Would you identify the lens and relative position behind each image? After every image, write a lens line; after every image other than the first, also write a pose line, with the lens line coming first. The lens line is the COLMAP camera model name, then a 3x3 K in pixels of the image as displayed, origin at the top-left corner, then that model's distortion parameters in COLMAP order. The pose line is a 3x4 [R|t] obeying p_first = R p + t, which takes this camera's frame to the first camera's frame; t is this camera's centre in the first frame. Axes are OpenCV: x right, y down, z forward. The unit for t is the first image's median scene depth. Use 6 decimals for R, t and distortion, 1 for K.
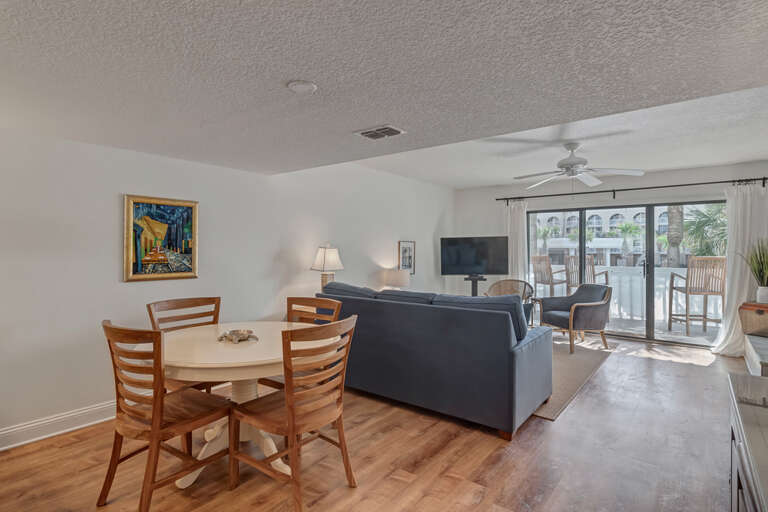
lens RADIAL K [[396.6, 0, 385.1], [0, 396.6, 249.3], [0, 0, 1]] dist [0.002174, 0.000744]
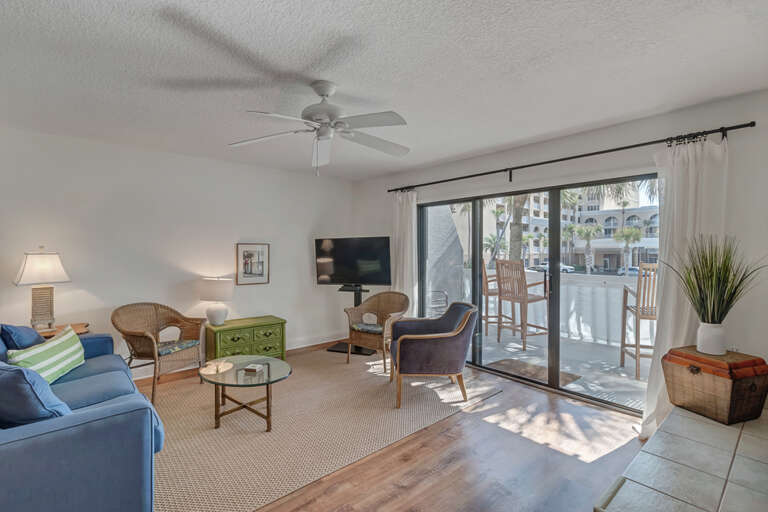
lens RADIAL K [[356.1, 0, 379.9], [0, 356.1, 255.7], [0, 0, 1]] dist [-0.004417, -0.000271]
pose [[0.983213, 0.000847, -0.182461, 0.444354], [0.002243, 0.999858, 0.016728, -0.007166], [0.182449, -0.016857, 0.983071, 0.323217]]
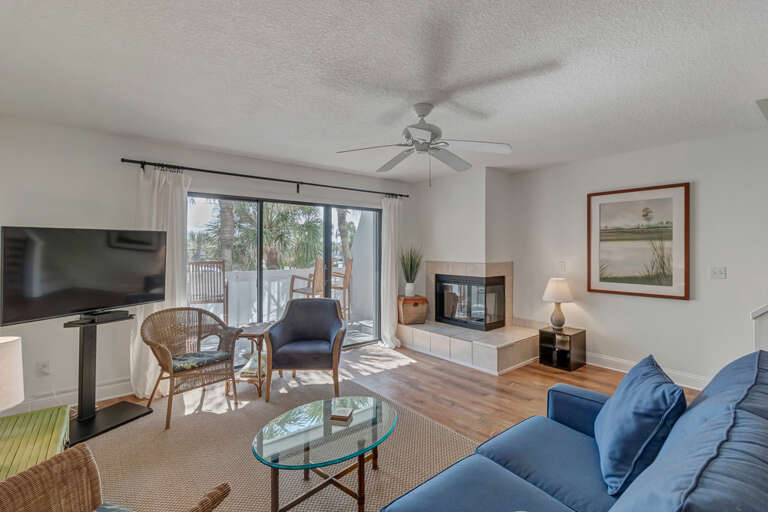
lens RADIAL K [[356.1, 0, 381.2], [0, 356.1, 254.0], [0, 0, 1]] dist [-0.004417, -0.000271]
pose [[0.224479, -0.012457, 0.974399, -0.109681], [0.000036, 0.999918, 0.012775, -0.007735], [-0.974479, -0.002833, 0.224461, 0.632952]]
